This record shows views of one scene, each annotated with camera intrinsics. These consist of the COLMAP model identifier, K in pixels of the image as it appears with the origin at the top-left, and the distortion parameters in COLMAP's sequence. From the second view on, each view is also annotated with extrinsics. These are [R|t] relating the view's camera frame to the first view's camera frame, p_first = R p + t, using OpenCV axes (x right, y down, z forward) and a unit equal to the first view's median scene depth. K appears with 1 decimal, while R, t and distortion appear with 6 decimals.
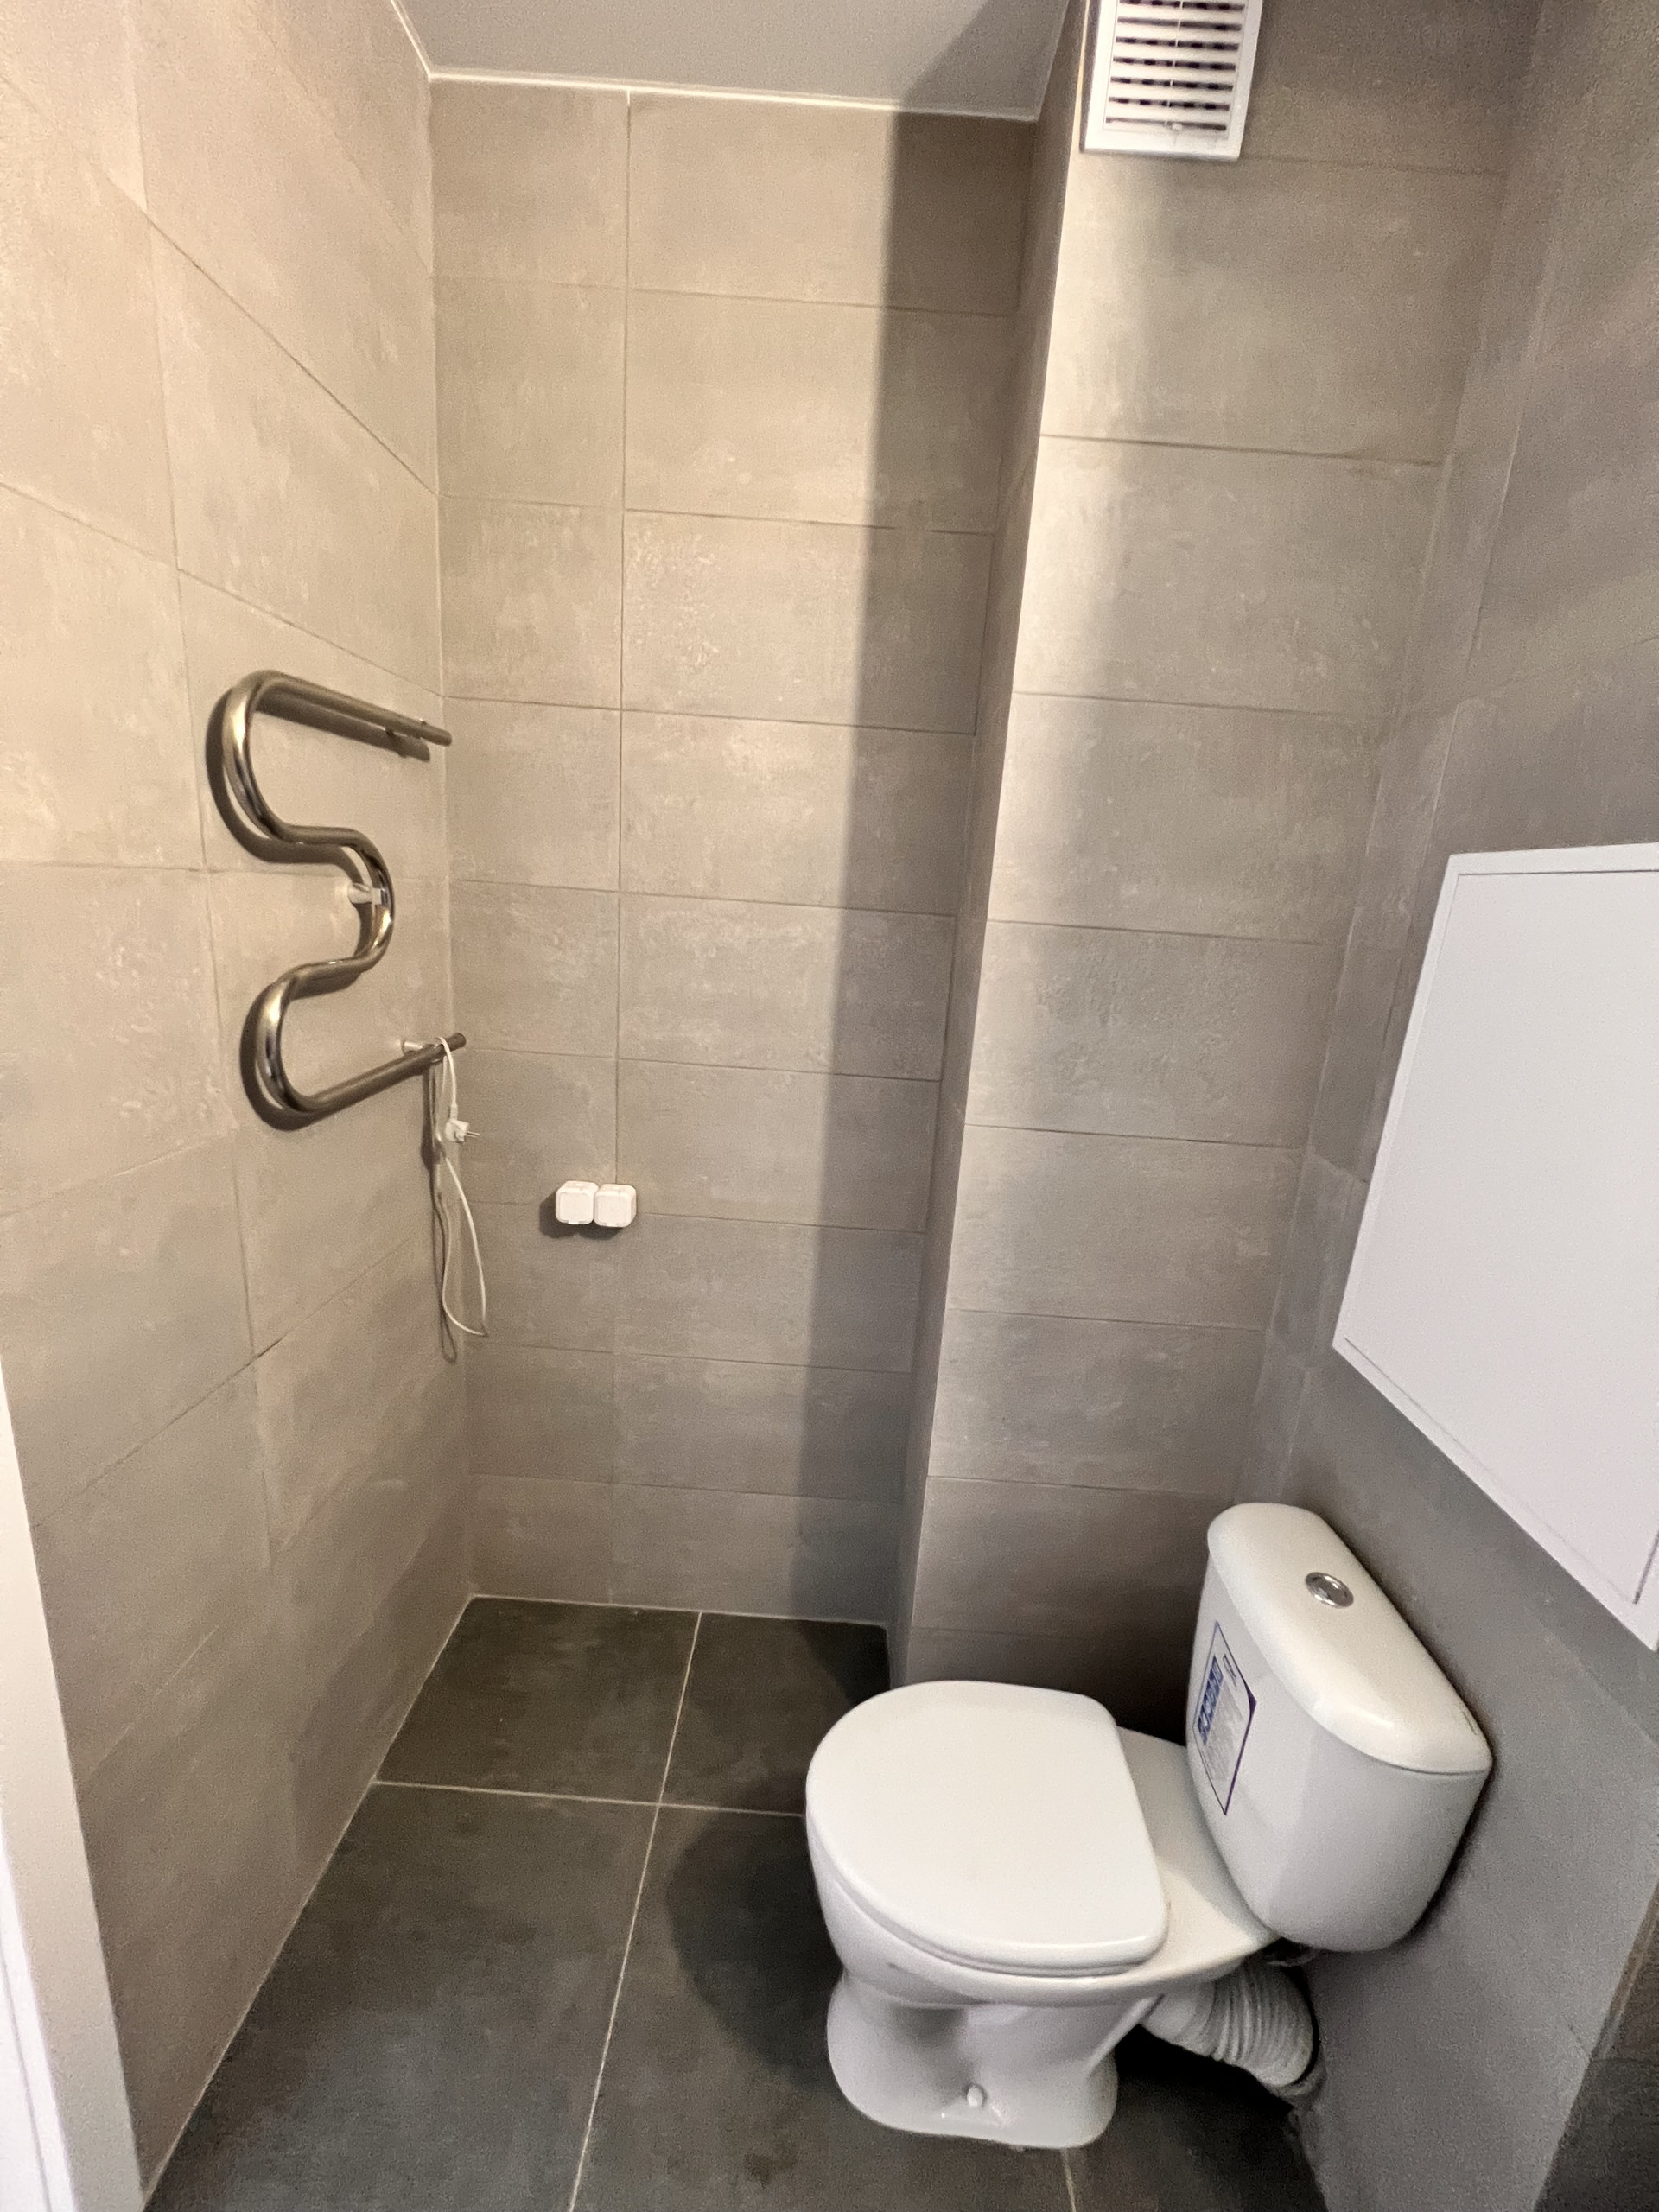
lens RADIAL K [[889.0, 0, 829.5], [0, 889.0, 1106.0], [0, 0, 1]] dist [-0.001544, -0.000274]
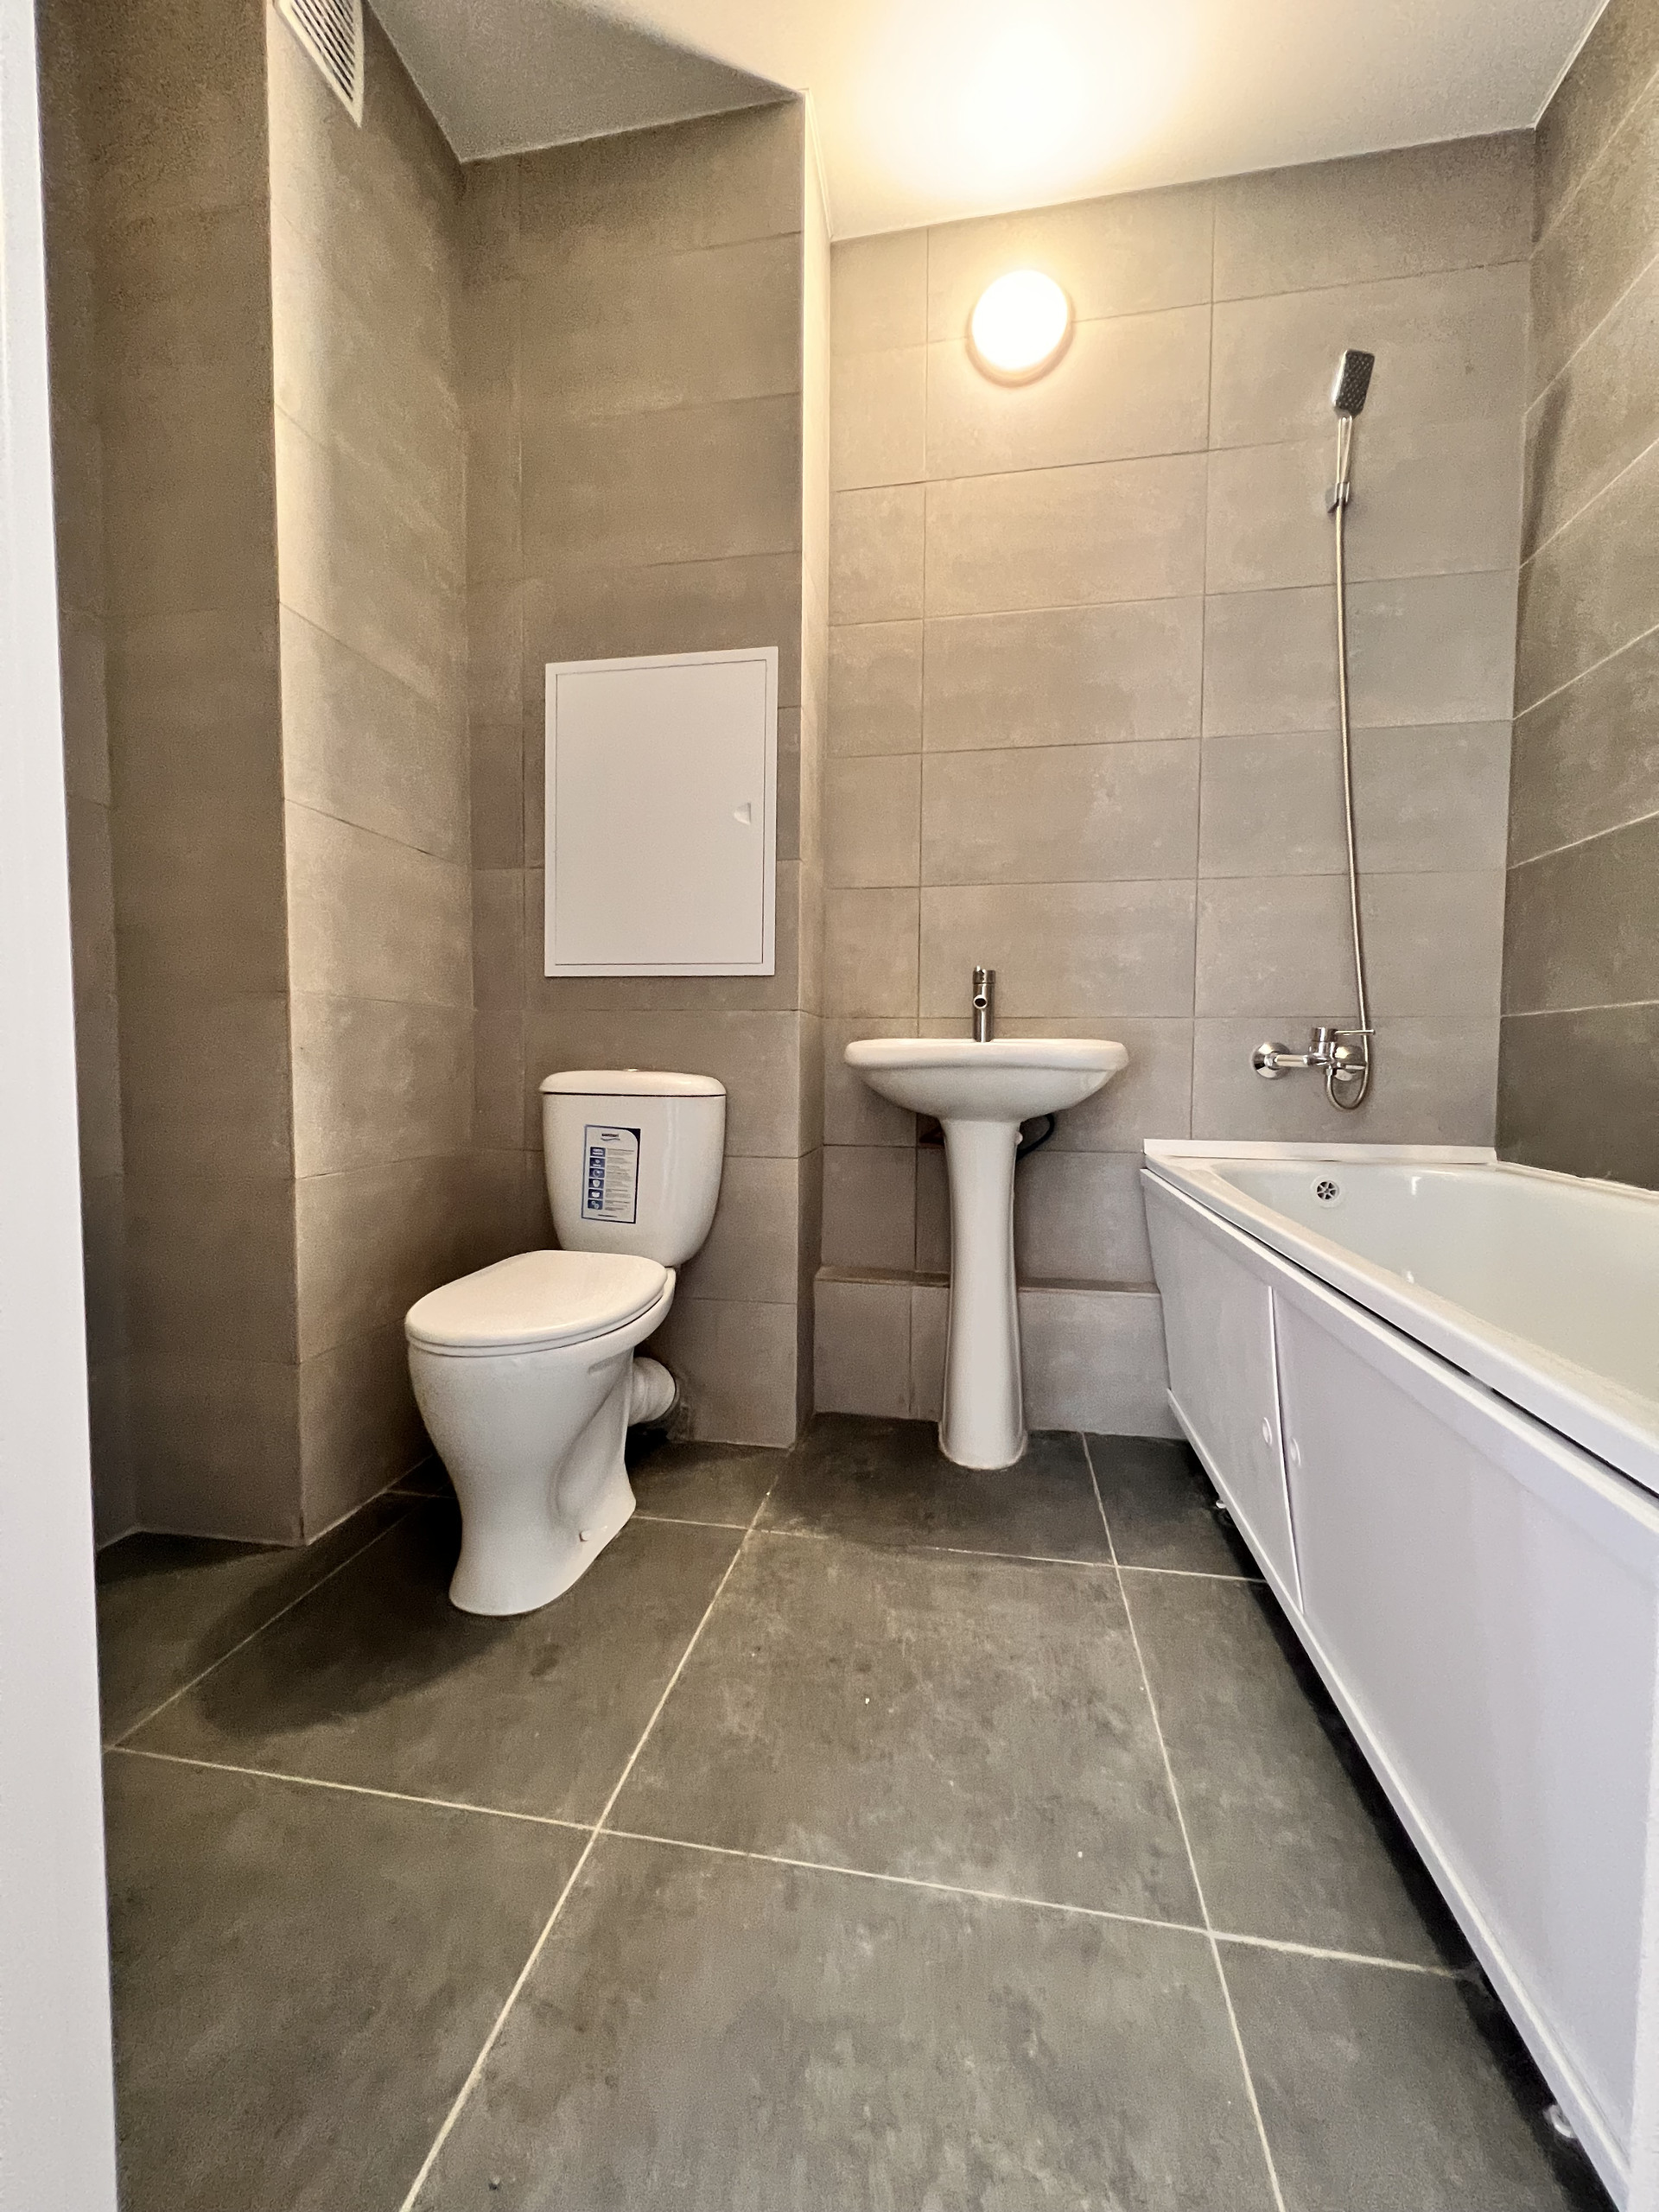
lens RADIAL K [[886.2, 0, 820.0], [0, 886.2, 1111.2], [0, 0, 1]] dist [0.001307, 0.000527]
pose [[0.158757, -0.121178, 0.979853, -0.873549], [0.236368, 0.968244, 0.081445, 0.469937], [-0.958606, 0.218676, 0.182358, 0.295250]]
